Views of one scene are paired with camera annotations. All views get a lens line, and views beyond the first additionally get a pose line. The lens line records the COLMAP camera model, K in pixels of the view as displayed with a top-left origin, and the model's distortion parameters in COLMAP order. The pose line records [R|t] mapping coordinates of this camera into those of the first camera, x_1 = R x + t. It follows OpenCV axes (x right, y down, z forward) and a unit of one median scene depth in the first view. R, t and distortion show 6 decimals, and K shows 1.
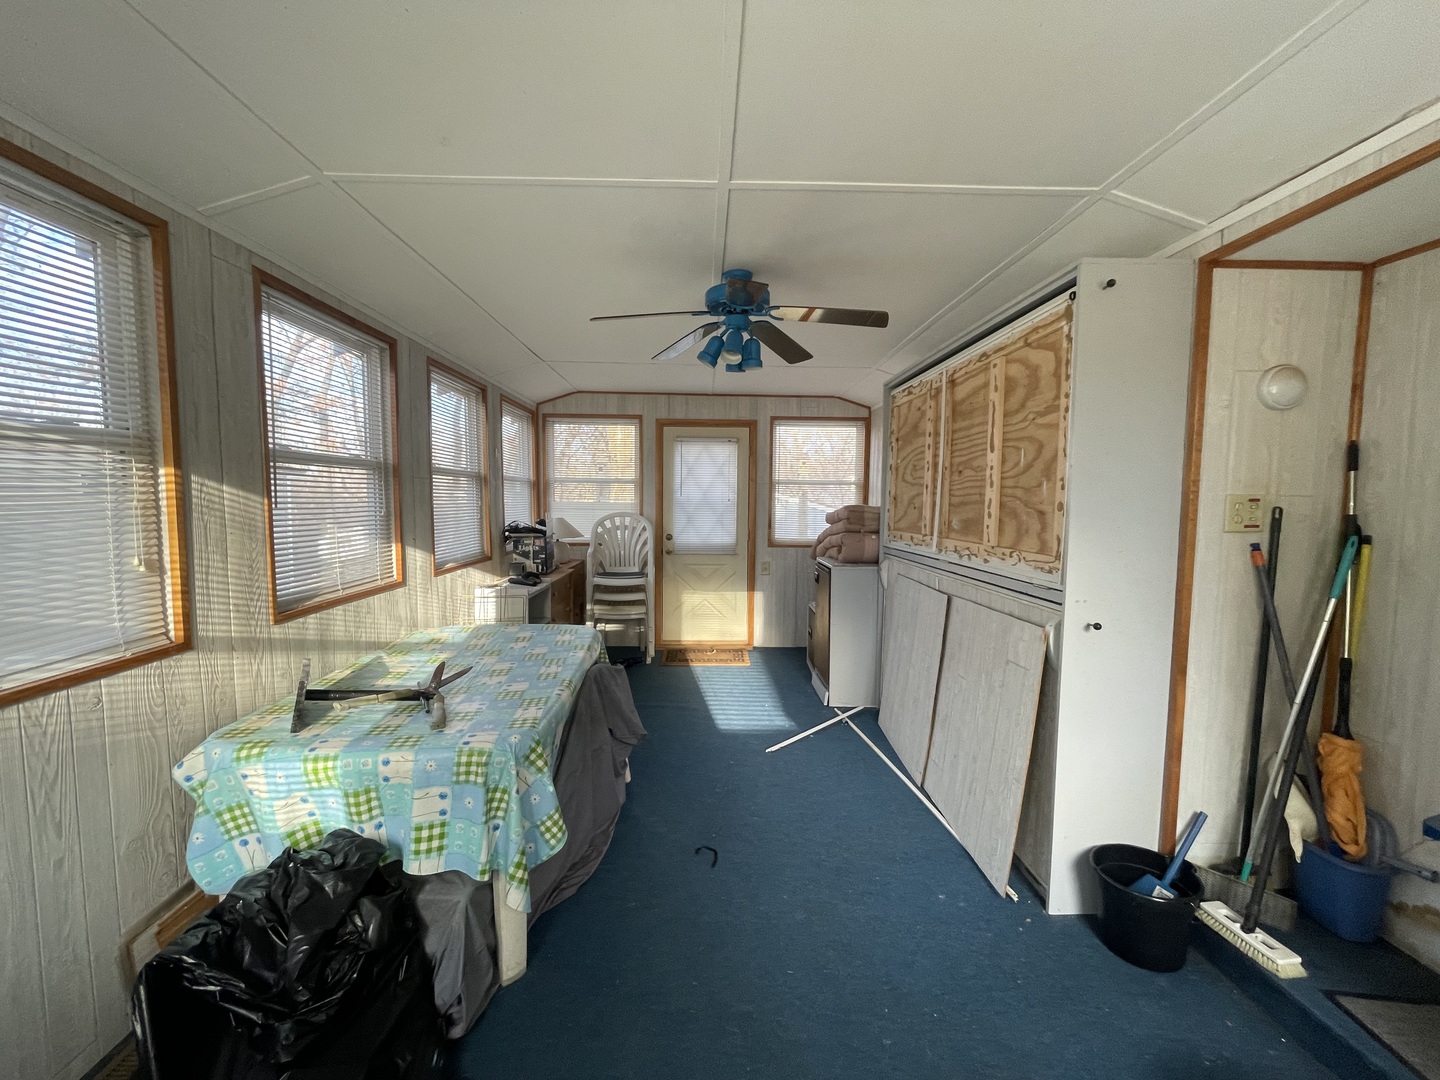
lens RADIAL K [[582.3, 0, 729.1], [0, 582.3, 533.0], [0, 0, 1]] dist [-0.003272, -0.000335]
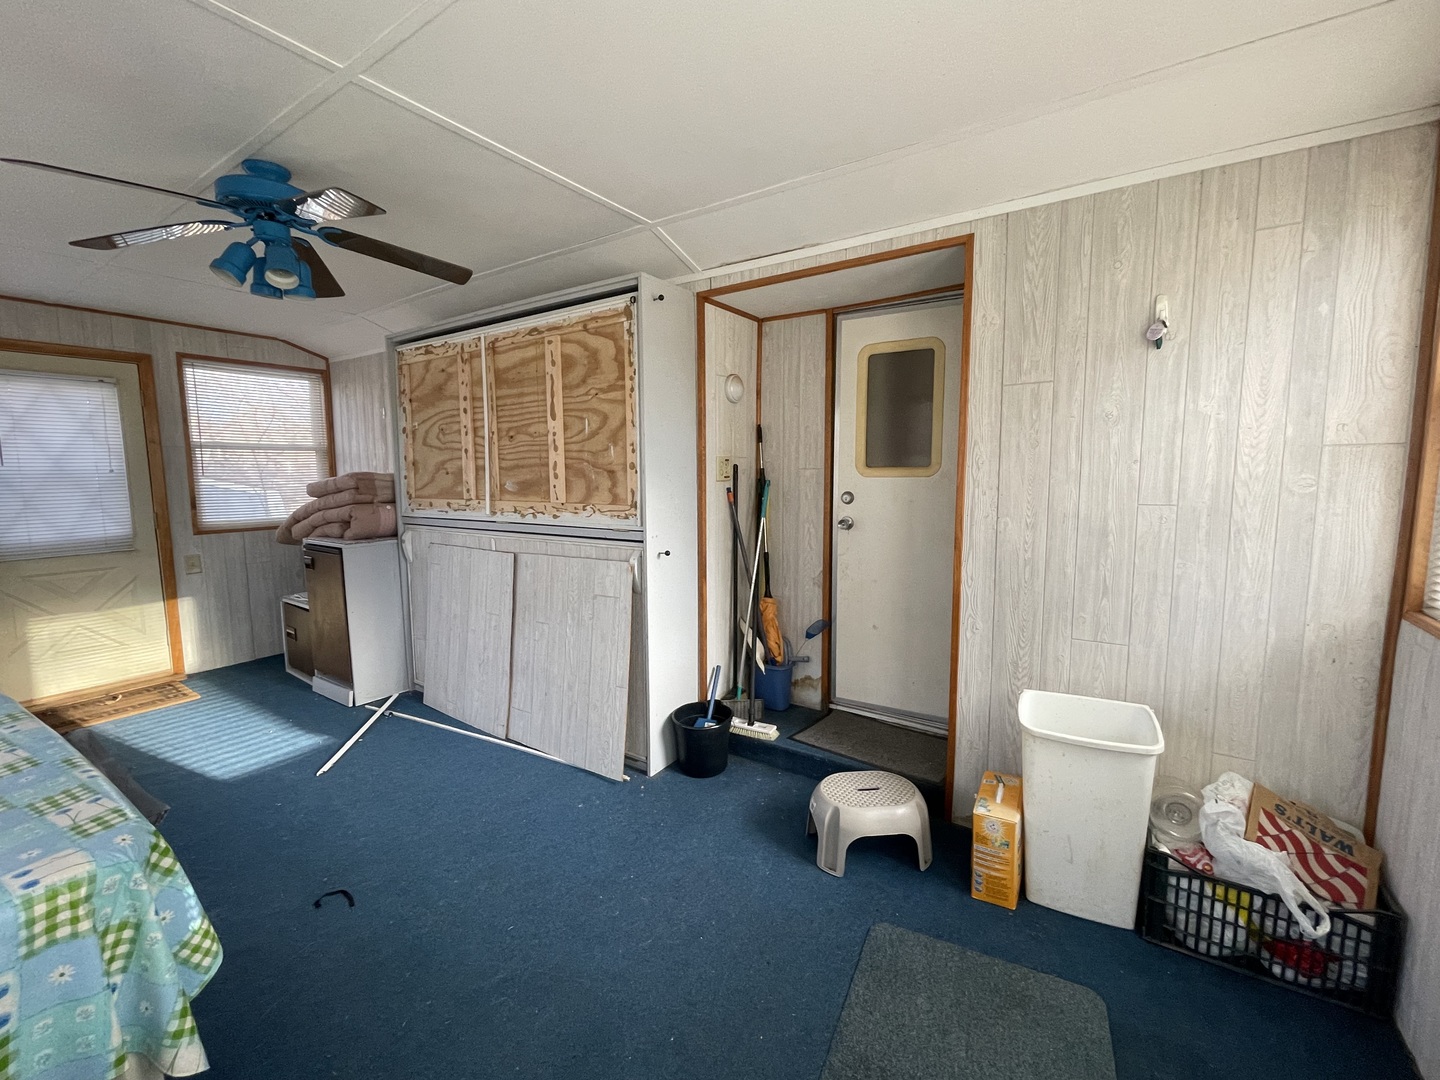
lens RADIAL K [[582.3, 0, 738.7], [0, 582.3, 528.5], [0, 0, 1]] dist [-0.003272, -0.000335]
pose [[0.573308, -0.098760, 0.813366, -0.295592], [0.062661, 0.995087, 0.076658, 0.007093], [-0.816940, 0.007018, 0.576679, 0.060473]]
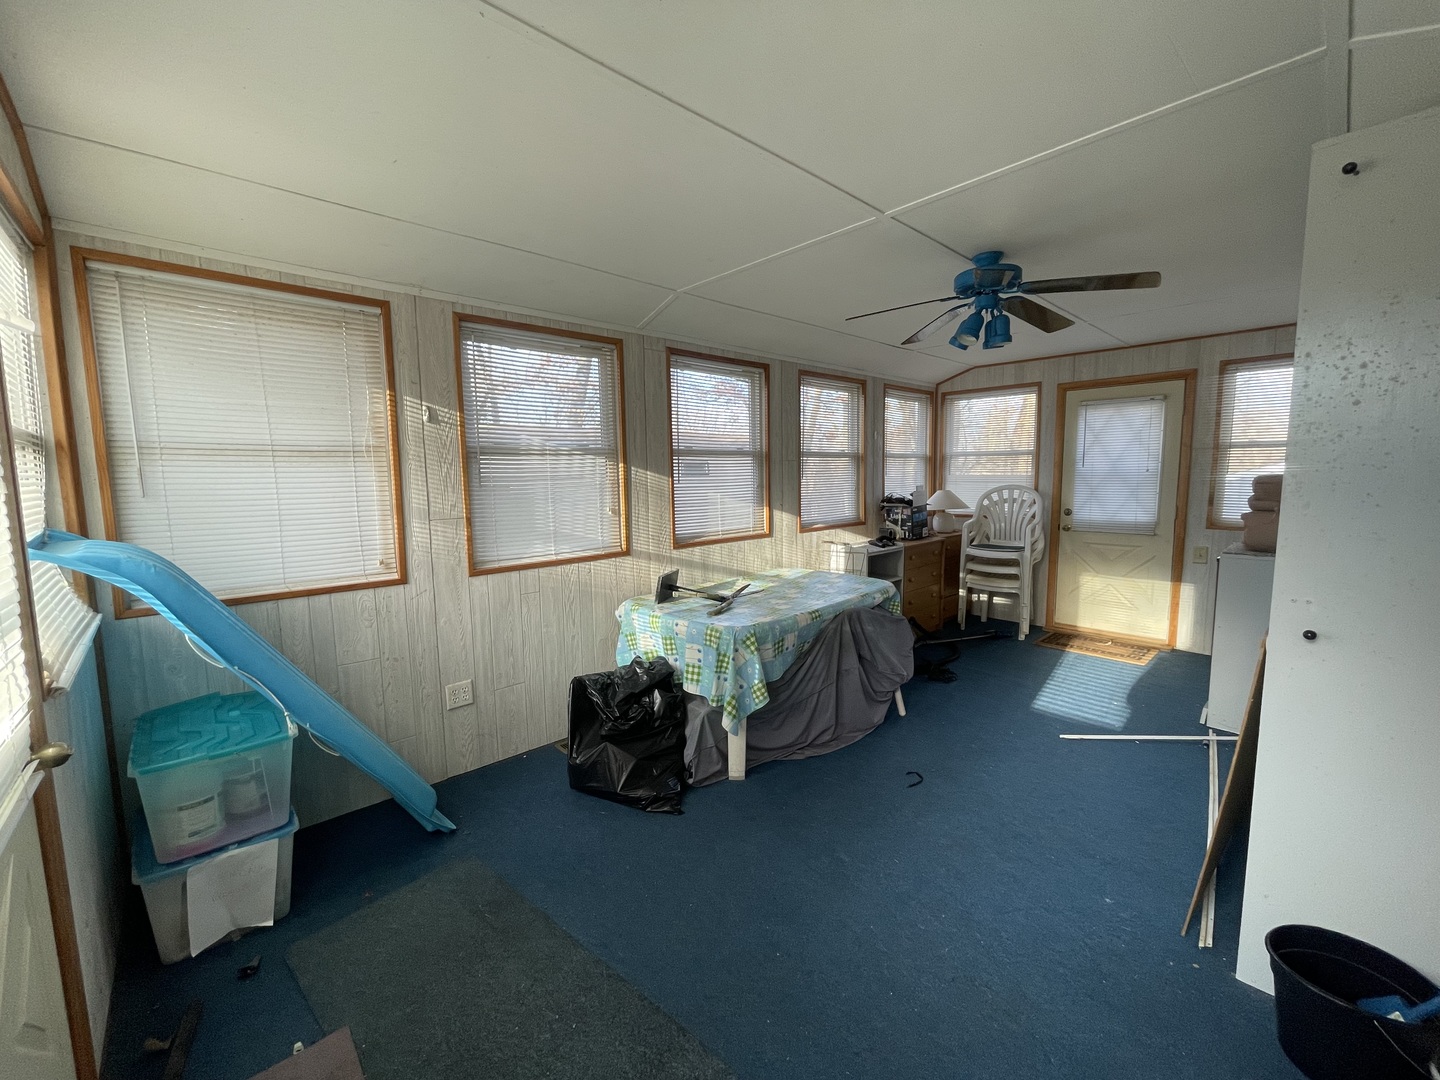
lens RADIAL K [[582.3, 0, 712.4], [0, 582.3, 536.7], [0, 0, 1]] dist [-0.003272, -0.000335]
pose [[0.656043, 0.065101, -0.751911, 0.492399], [-0.025242, 0.997608, 0.064350, 0.001705], [0.754302, -0.023237, 0.656117, -0.057583]]
